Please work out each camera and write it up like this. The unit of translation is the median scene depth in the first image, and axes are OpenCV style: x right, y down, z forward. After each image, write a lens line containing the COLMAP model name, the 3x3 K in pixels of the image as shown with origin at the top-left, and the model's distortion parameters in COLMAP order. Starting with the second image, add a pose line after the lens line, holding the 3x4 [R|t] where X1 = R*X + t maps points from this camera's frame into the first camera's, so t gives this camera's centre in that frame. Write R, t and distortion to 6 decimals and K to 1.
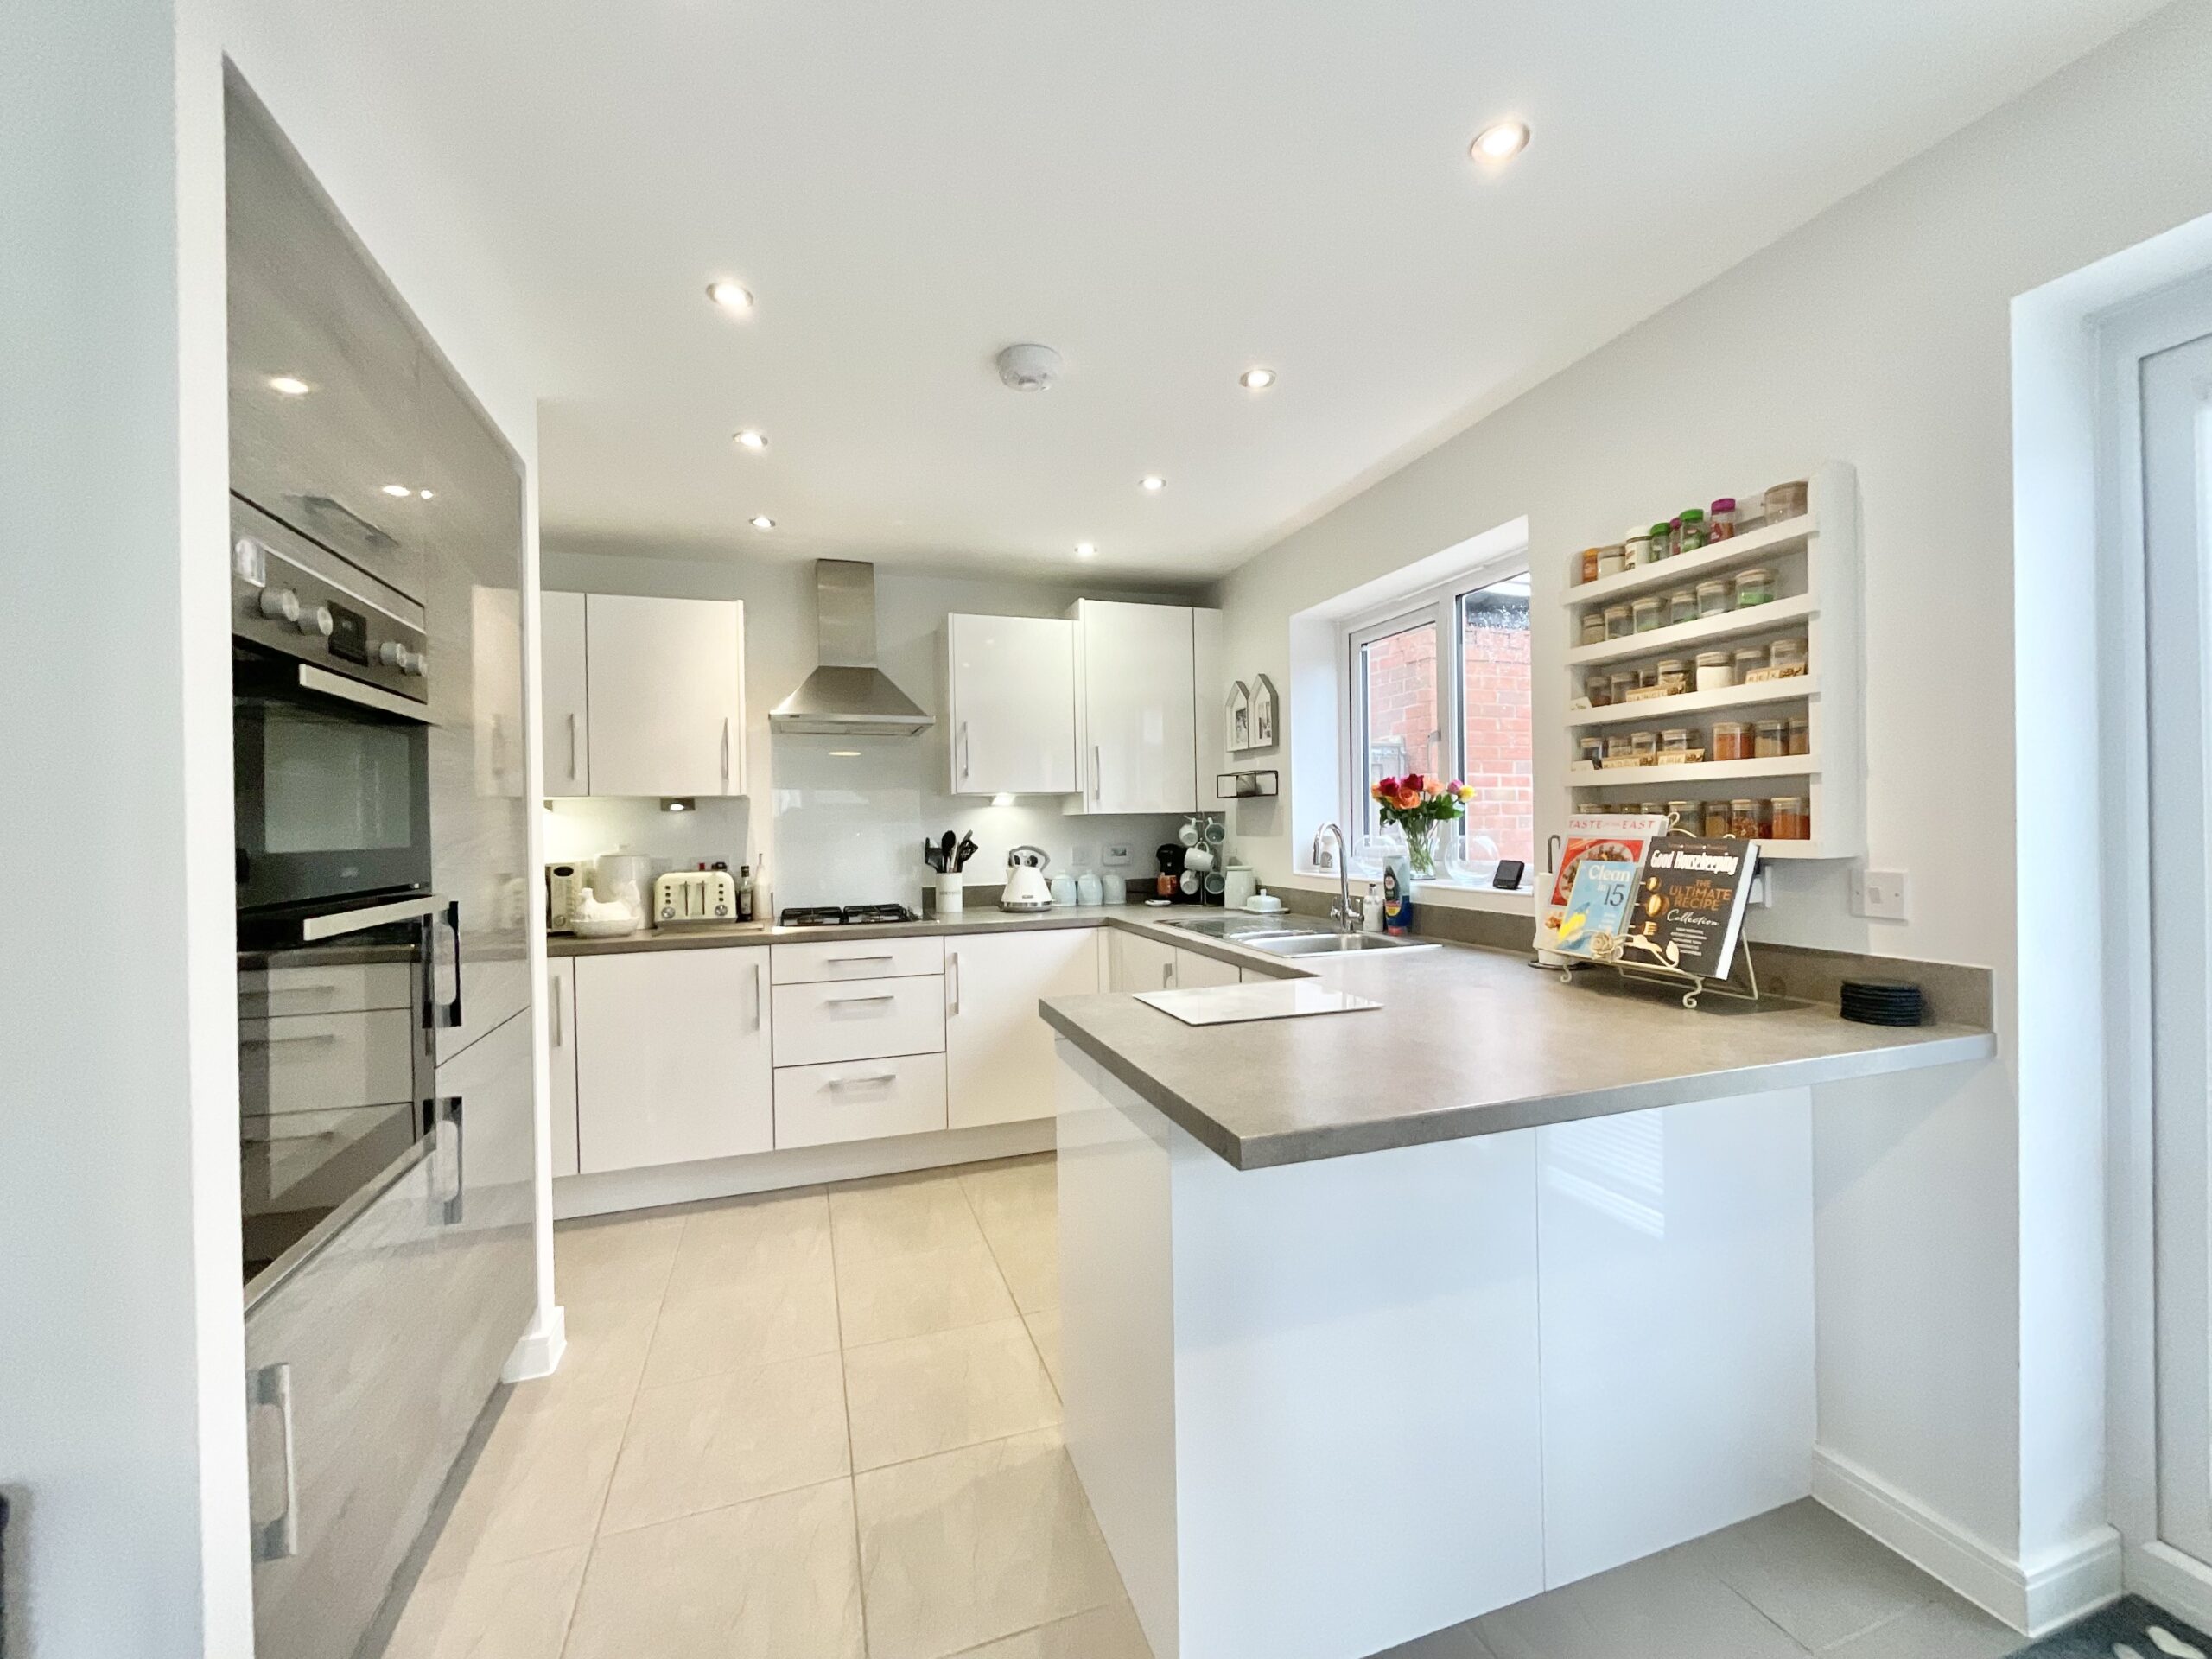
lens RADIAL K [[900.6, 0, 1104.0], [0, 900.6, 825.7], [0, 0, 1]] dist [-0.000623, -0.000702]
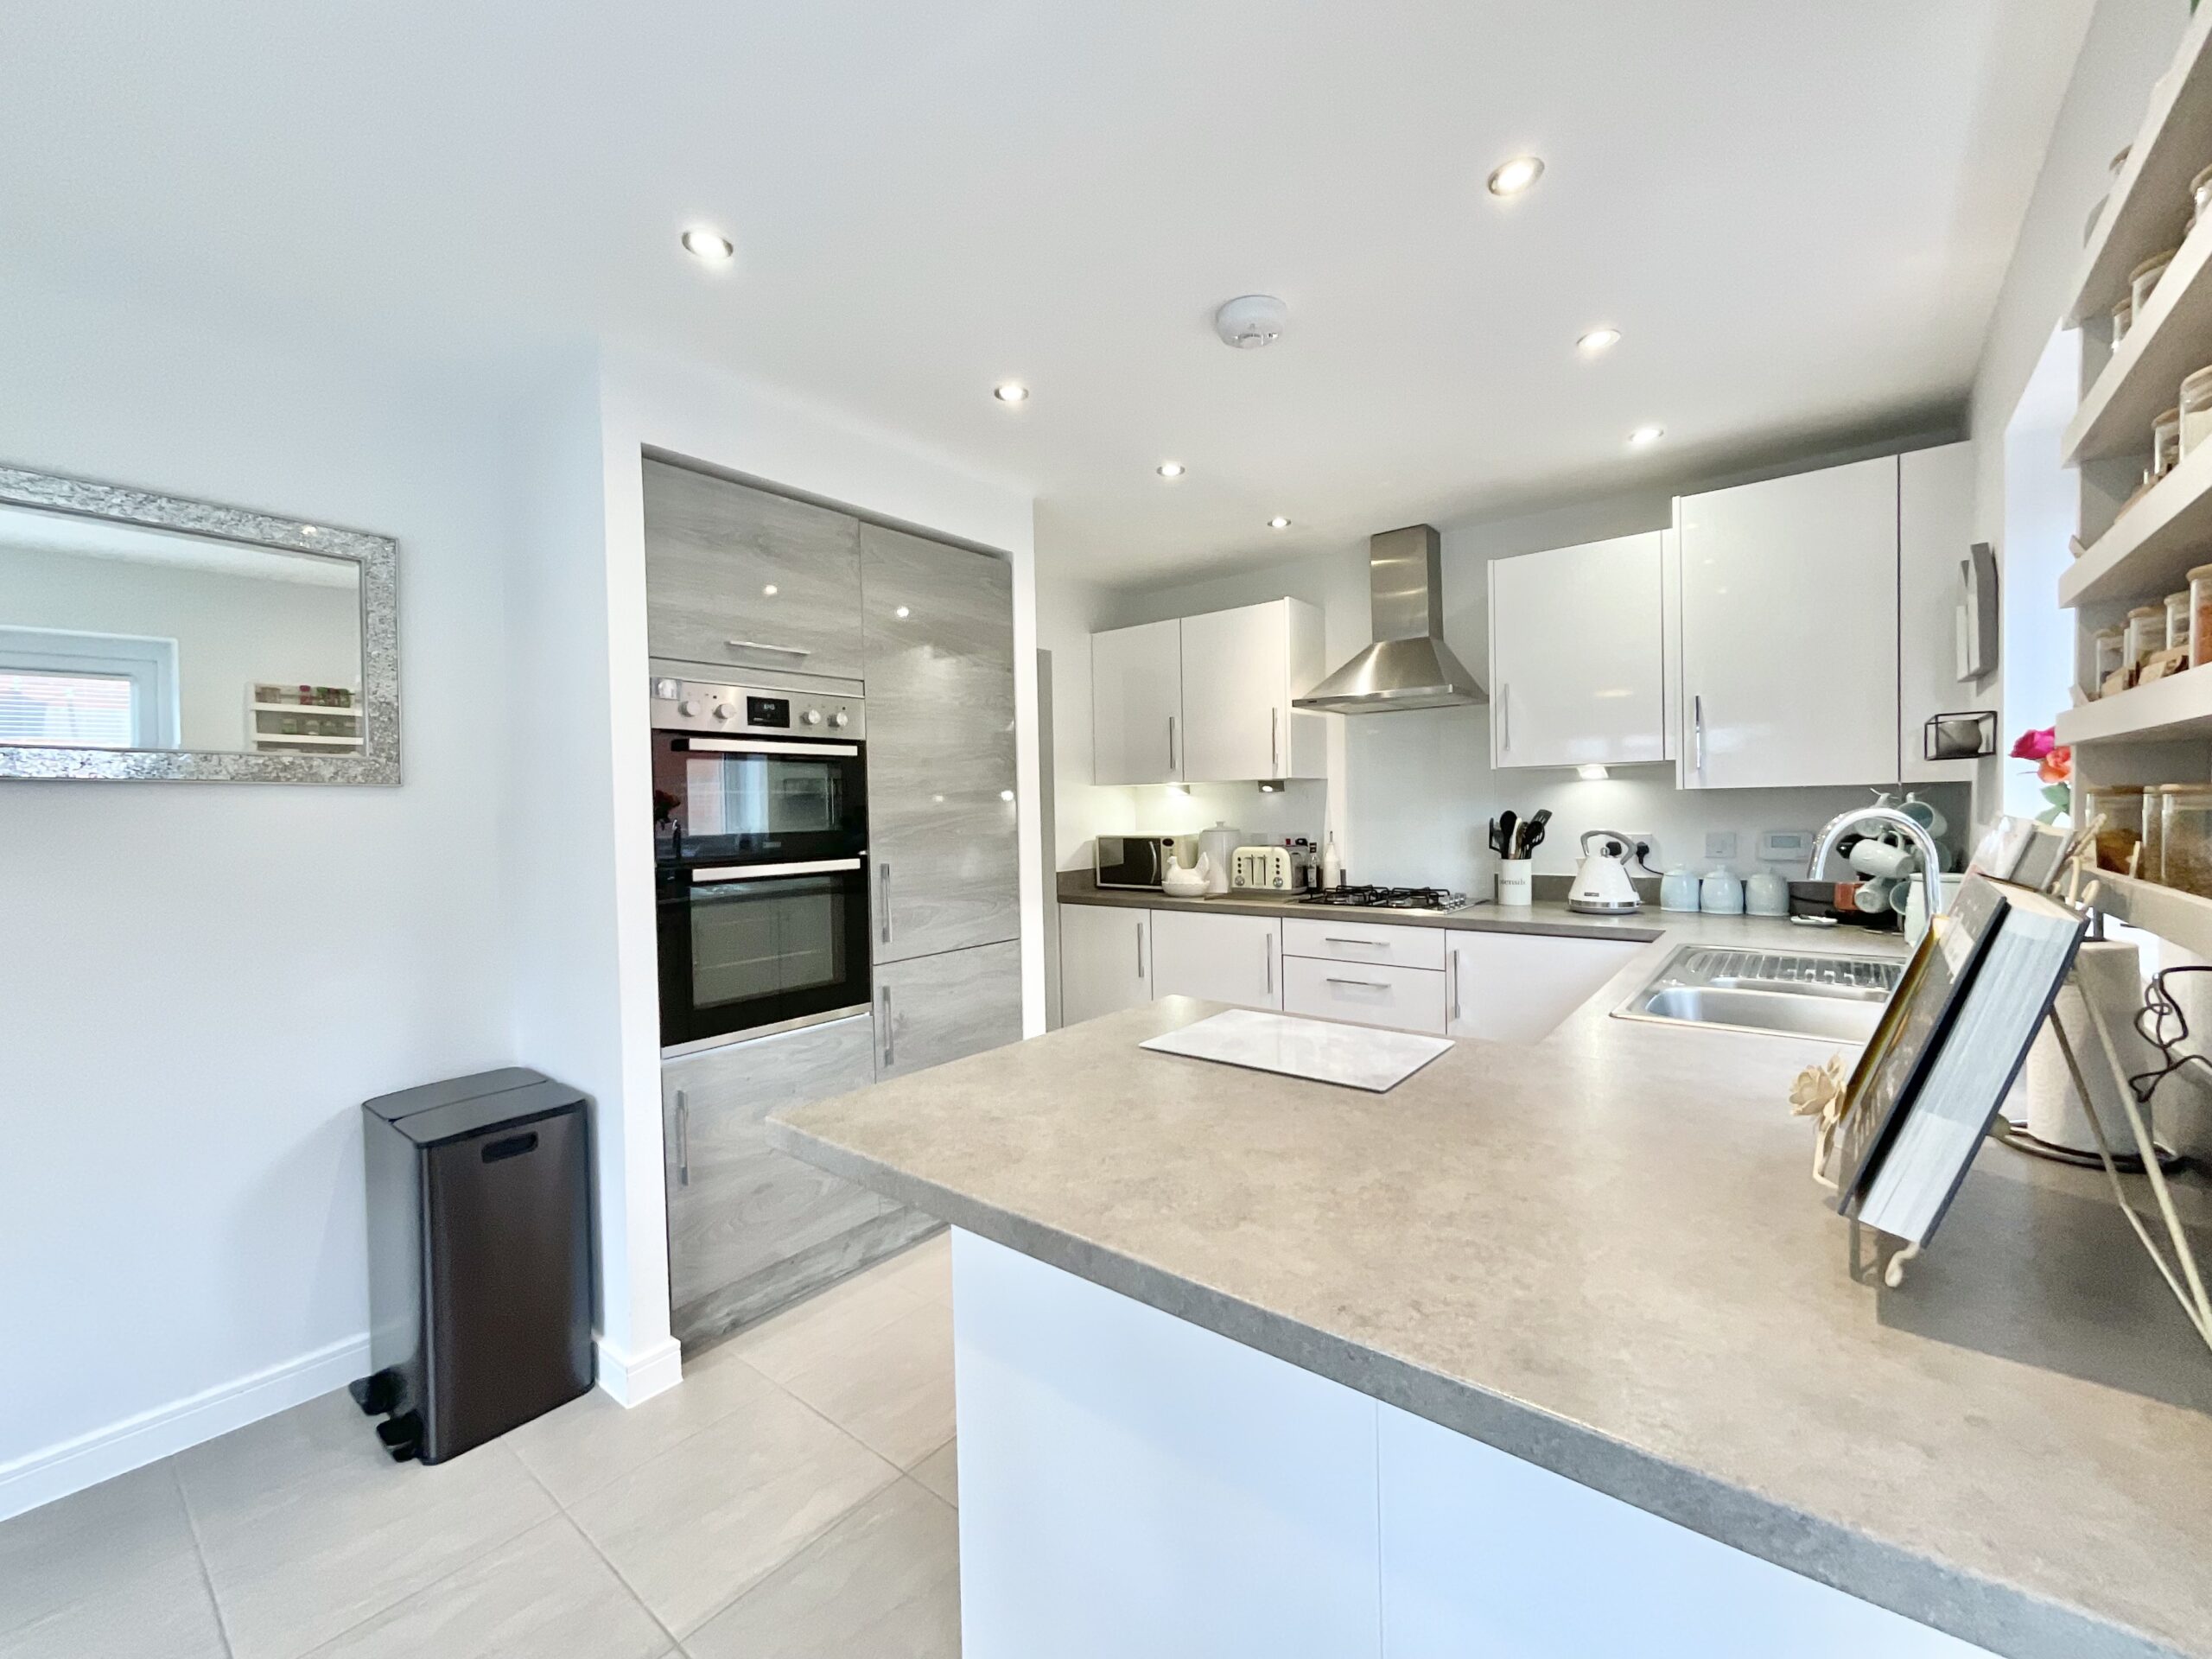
lens RADIAL K [[900.6, 0, 1104.0], [0, 900.6, 825.7], [0, 0, 1]] dist [-0.000623, -0.000702]
pose [[0.534566, 0.022862, -0.844817, 0.476581], [0.010612, 0.999374, 0.033759, -0.018138], [0.845060, -0.027011, 0.533989, 0.279393]]
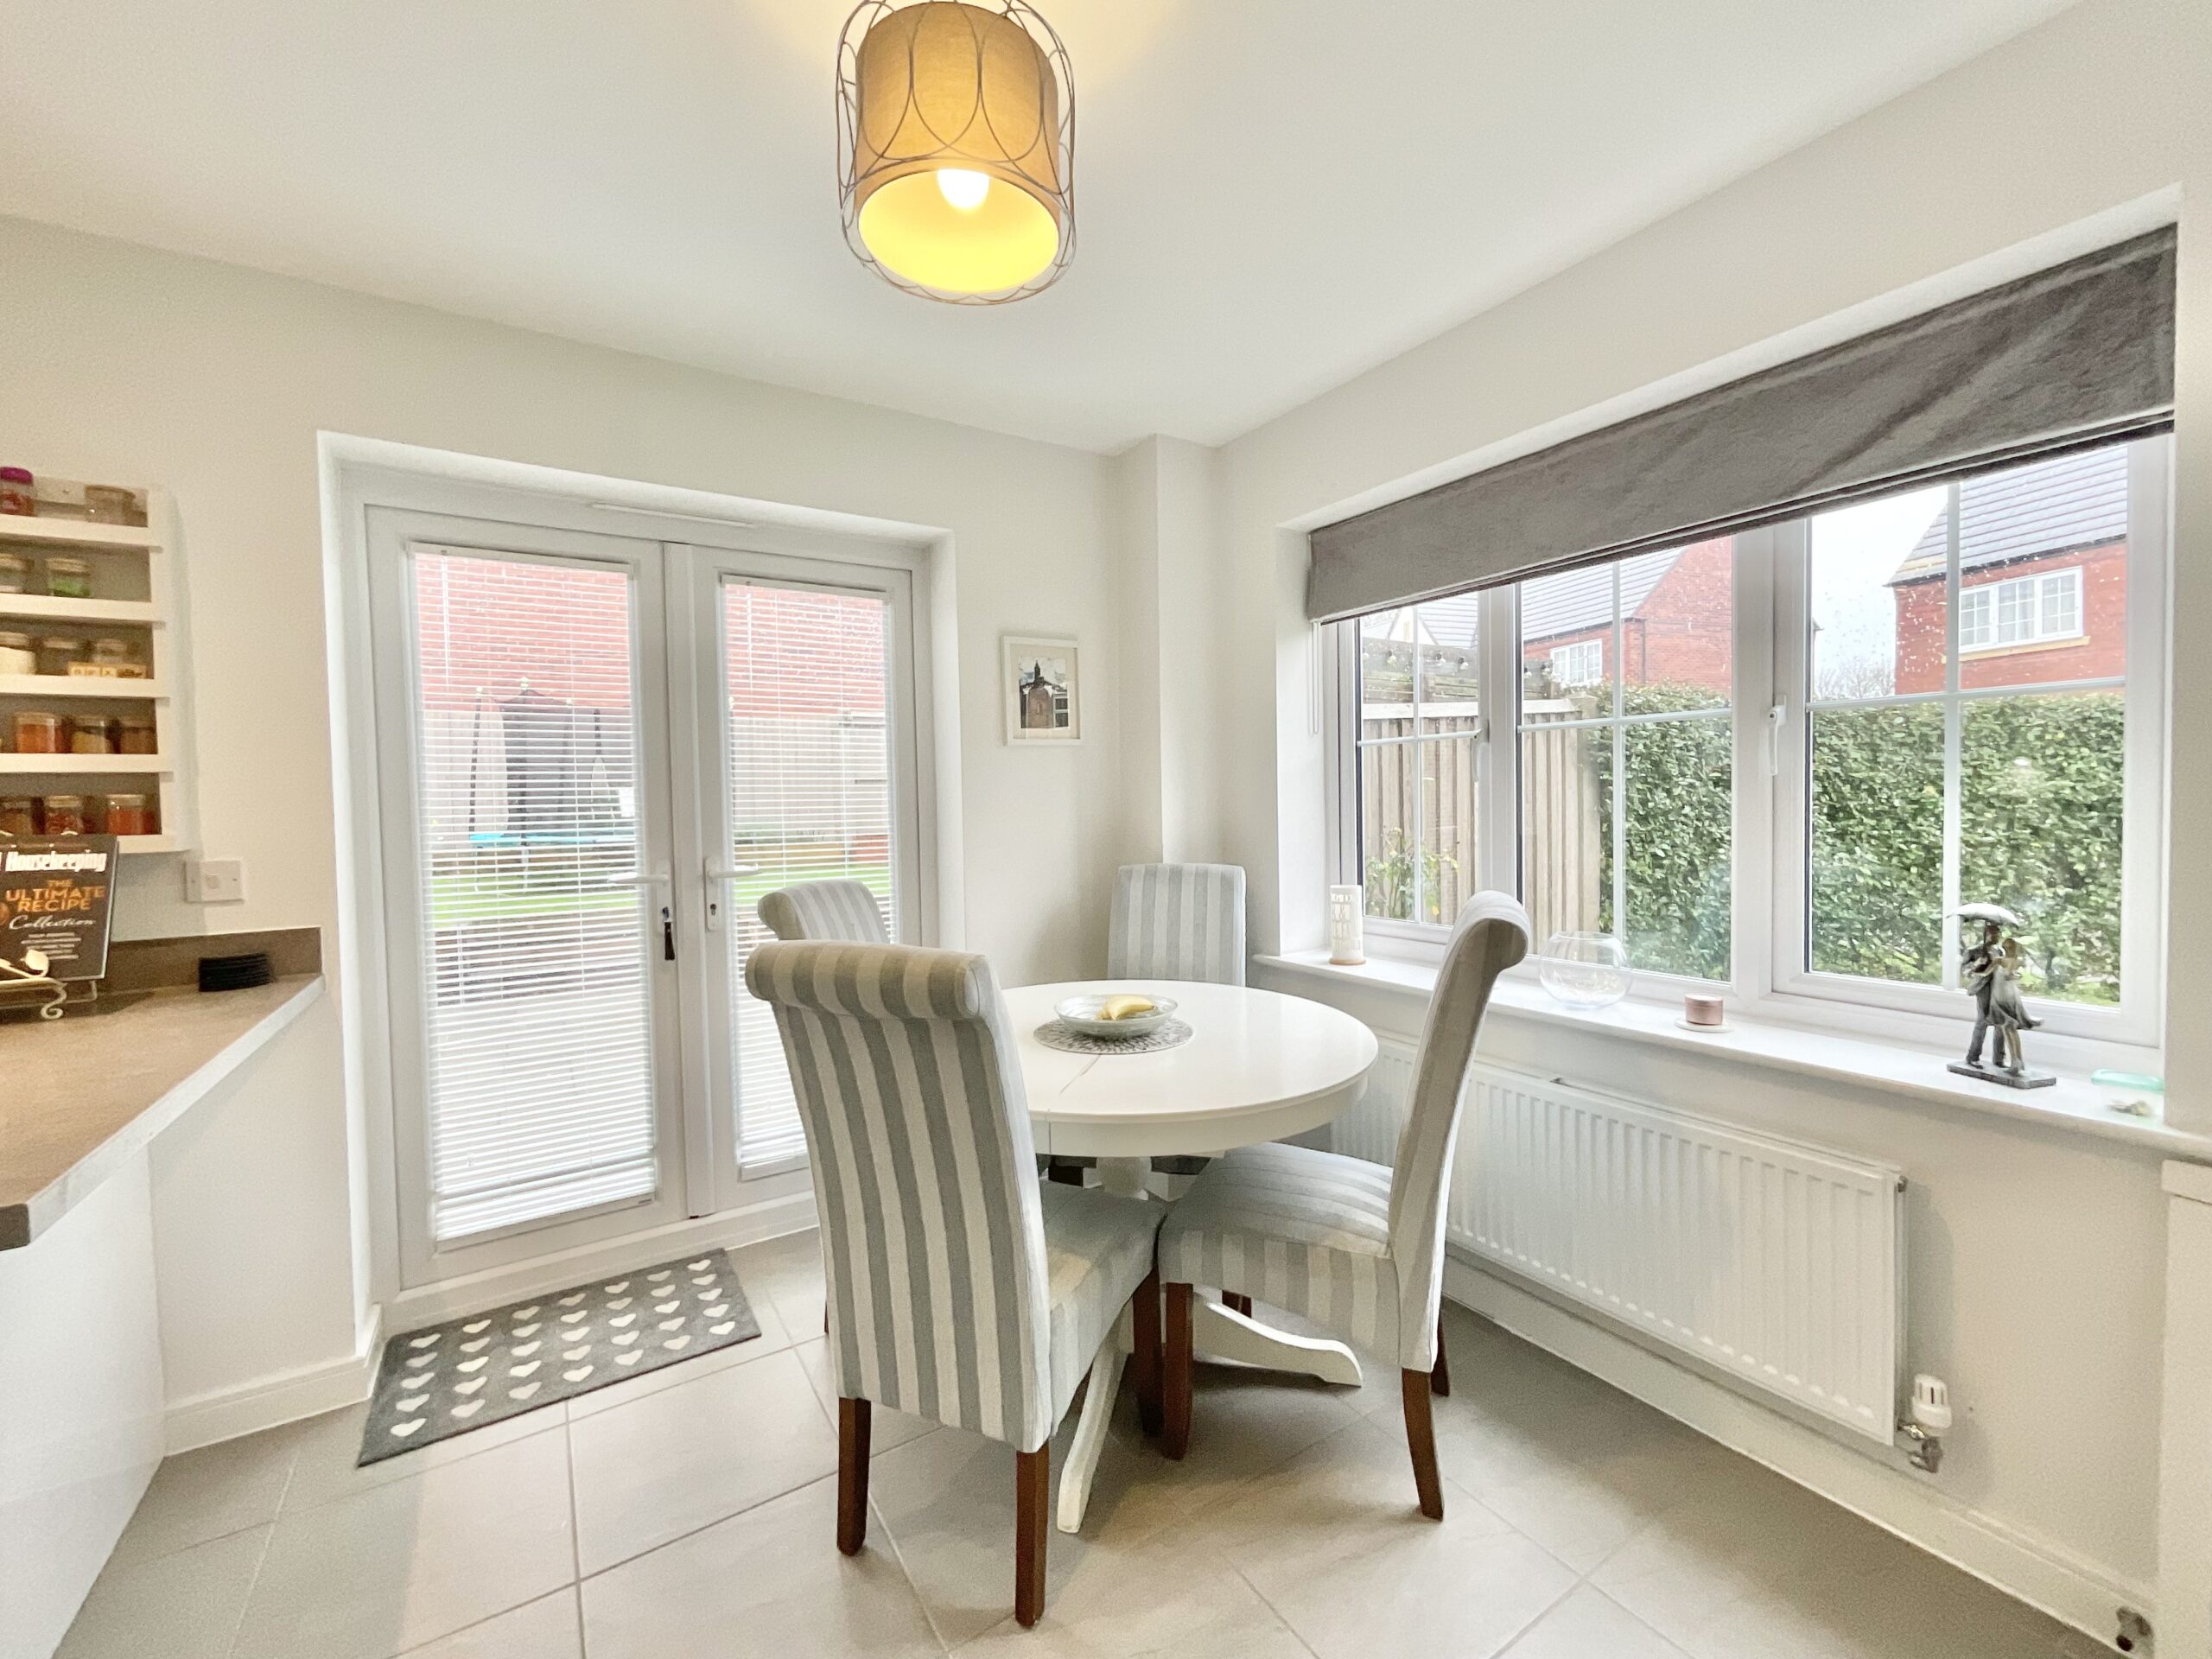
lens RADIAL K [[900.6, 0, 1104.0], [0, 900.6, 825.7], [0, 0, 1]] dist [-0.000623, -0.000702]
pose [[-0.244831, -0.007203, 0.969539, -0.301139], [0.023342, 0.999639, 0.013321, 0.009805], [-0.969285, 0.025893, -0.244575, 0.101074]]
